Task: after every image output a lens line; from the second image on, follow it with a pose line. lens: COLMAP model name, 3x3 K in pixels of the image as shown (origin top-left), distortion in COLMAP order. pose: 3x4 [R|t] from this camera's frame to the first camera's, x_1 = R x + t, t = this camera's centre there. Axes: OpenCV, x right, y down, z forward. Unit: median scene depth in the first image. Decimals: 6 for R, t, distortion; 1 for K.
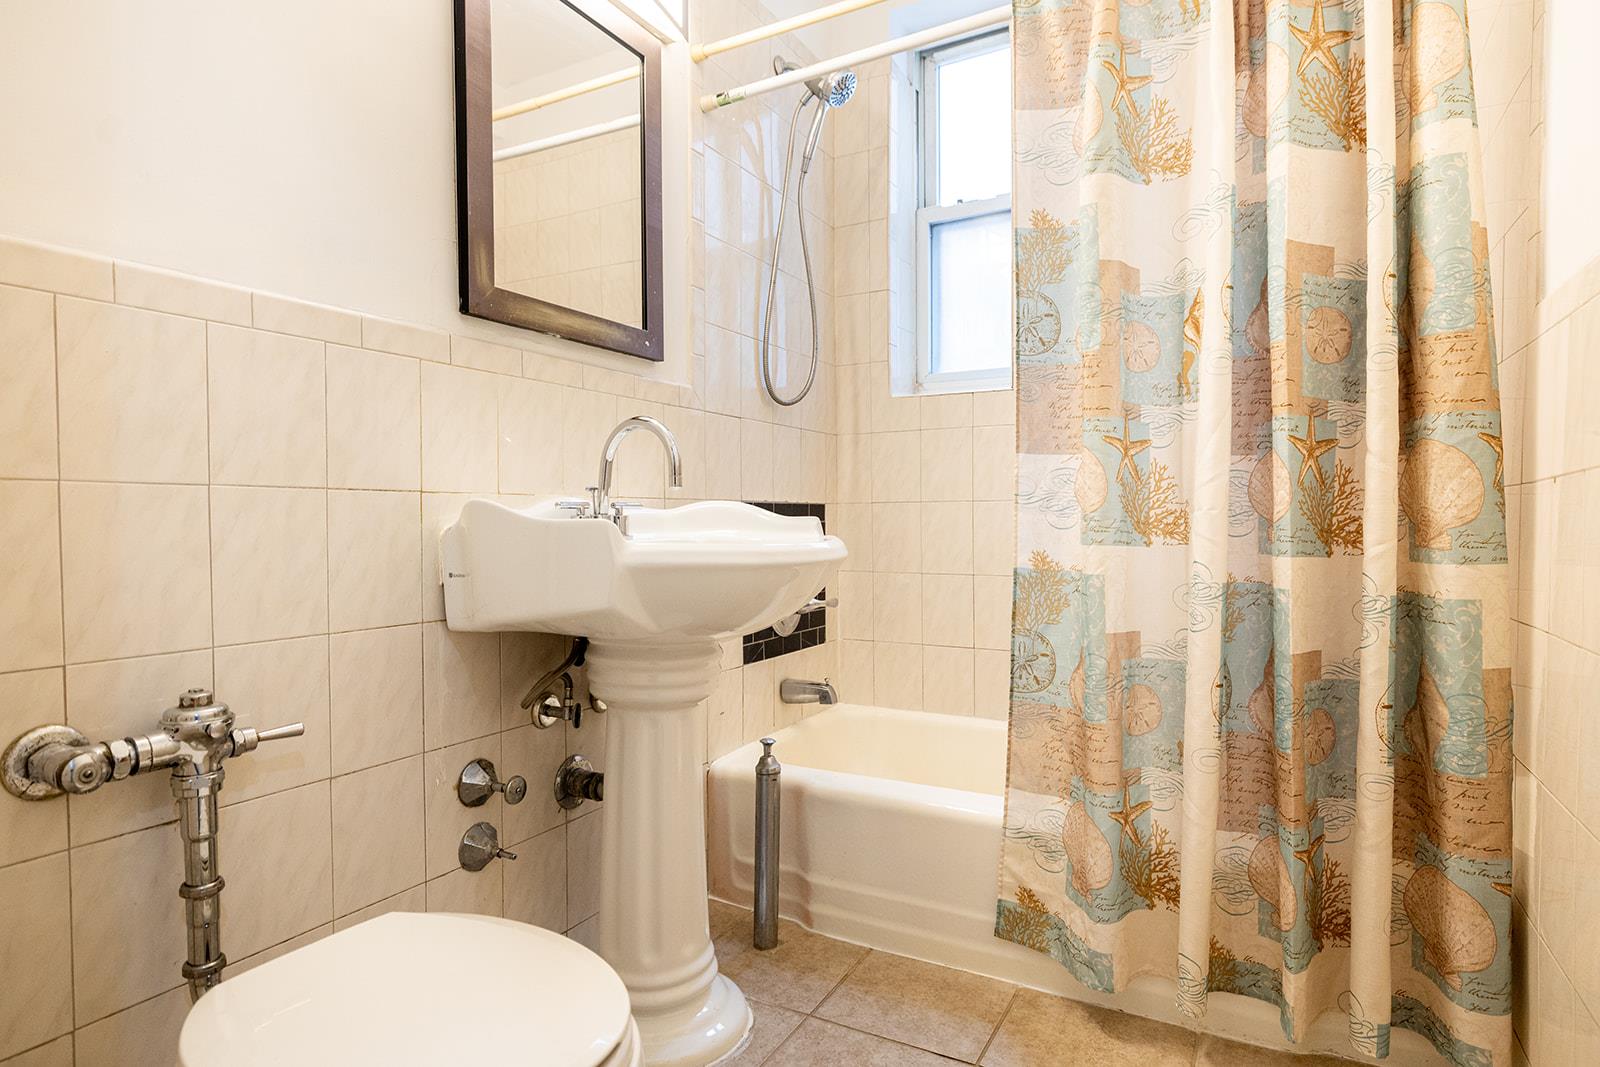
lens RADIAL K [[879.6, 0, 793.2], [0, 879.6, 534.6], [0, 0, 1]] dist [0.001261, -0.000382]
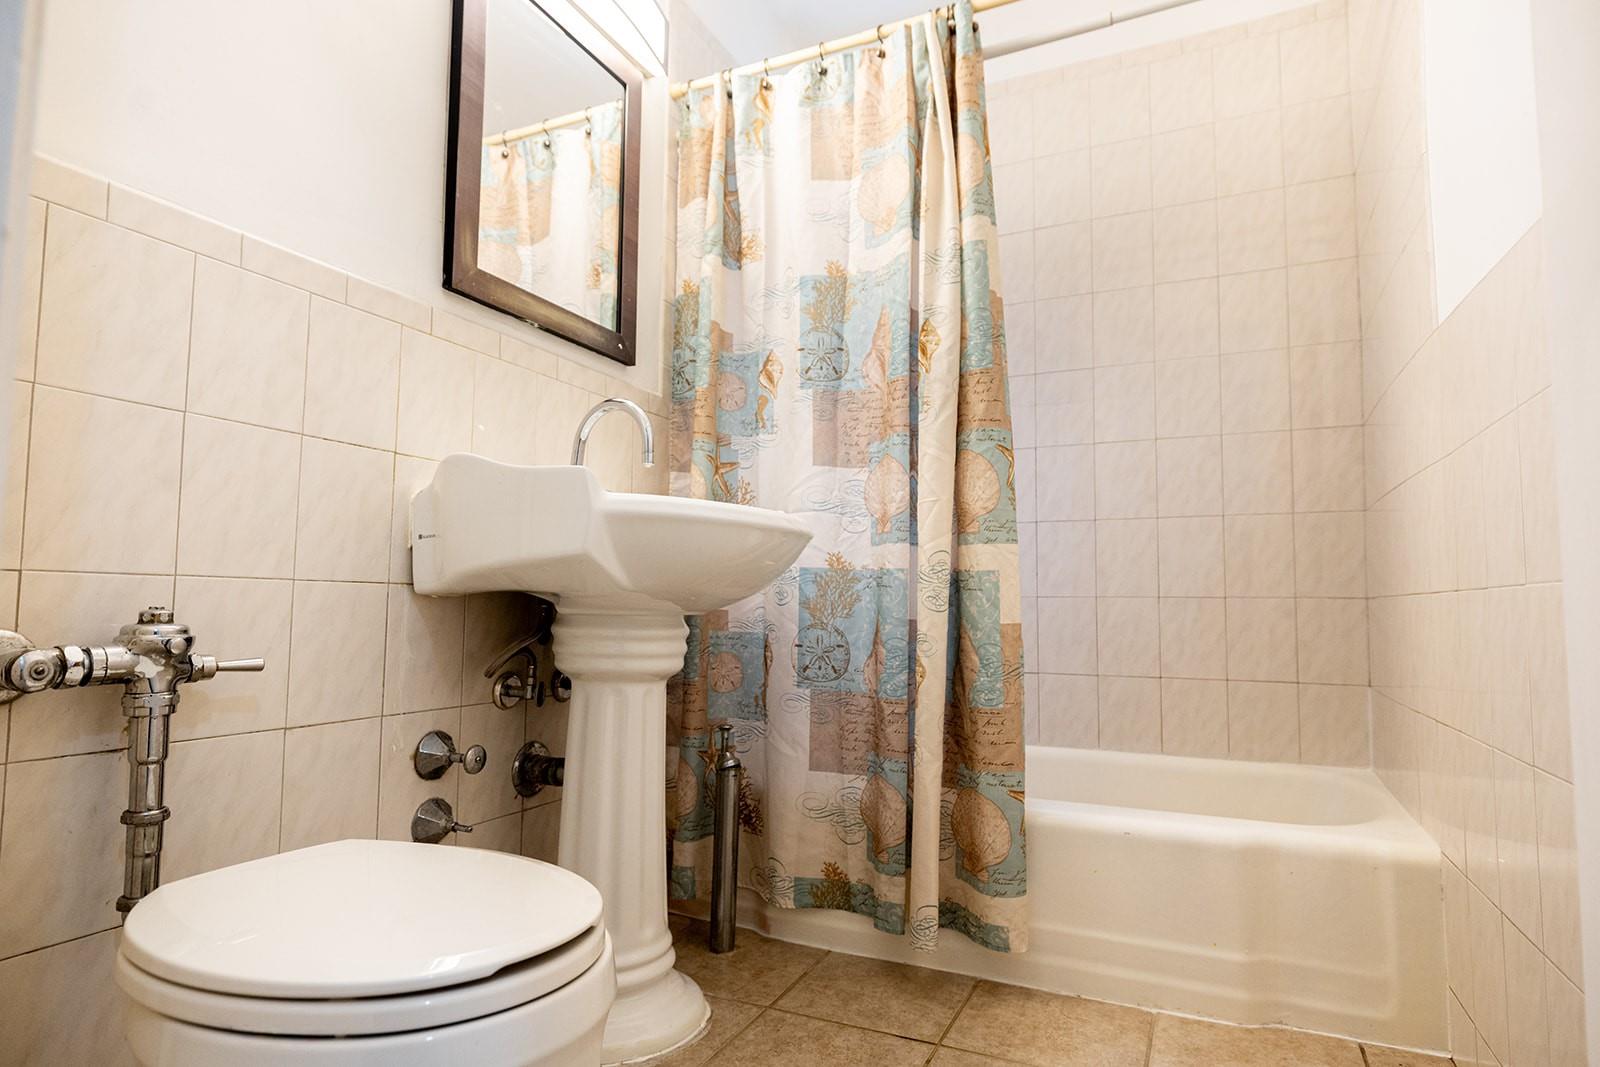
lens RADIAL K [[870.6, 0, 806.9], [0, 870.6, 537.1], [0, 0, 1]] dist [-0.000396, 0.000857]
pose [[0.997259, 0.019375, 0.071405, -0.020695], [-0.012335, 0.995136, -0.097734, 0.136056], [-0.072951, 0.096585, 0.992648, -0.016440]]
